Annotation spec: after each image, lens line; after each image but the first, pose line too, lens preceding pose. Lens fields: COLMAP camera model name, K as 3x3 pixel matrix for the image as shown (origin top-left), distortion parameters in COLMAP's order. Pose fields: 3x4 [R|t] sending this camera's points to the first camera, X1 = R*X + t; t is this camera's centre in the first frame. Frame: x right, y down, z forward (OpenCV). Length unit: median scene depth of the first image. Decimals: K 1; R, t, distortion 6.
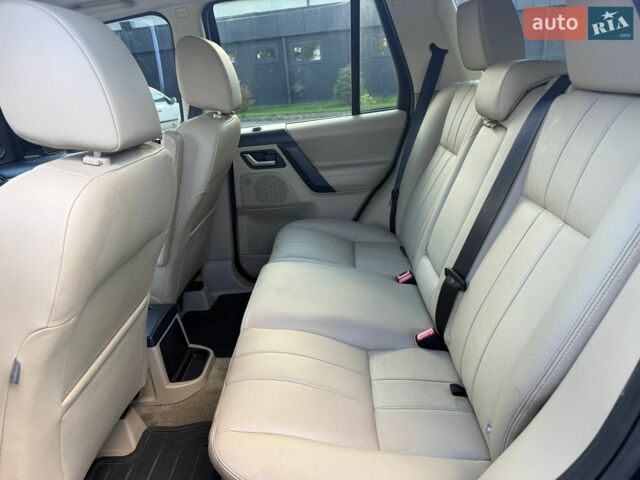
lens RADIAL K [[436.6, 0, 316.8], [0, 436.6, 248.7], [0, 0, 1]] dist [0.010919, -0.007772]
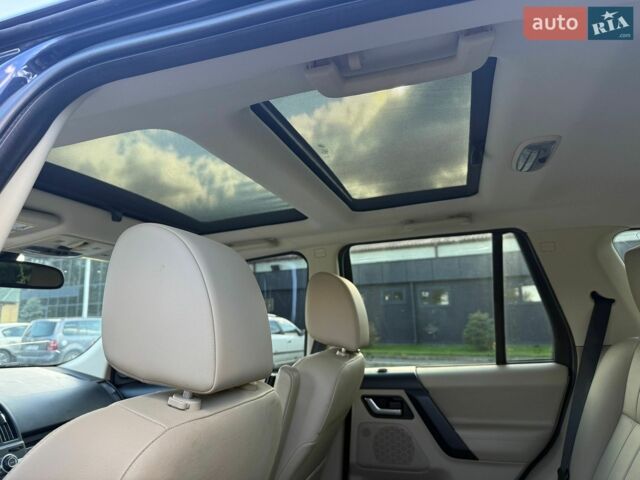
lens RADIAL K [[436.6, 0, 316.8], [0, 436.6, 248.7], [0, 0, 1]] dist [0.010919, -0.007772]
pose [[0.960674, 0.015258, -0.277258, -0.022404], [-0.152646, 0.863104, -0.481405, -0.038019], [0.231958, 0.504795, 0.831491, 0.100385]]
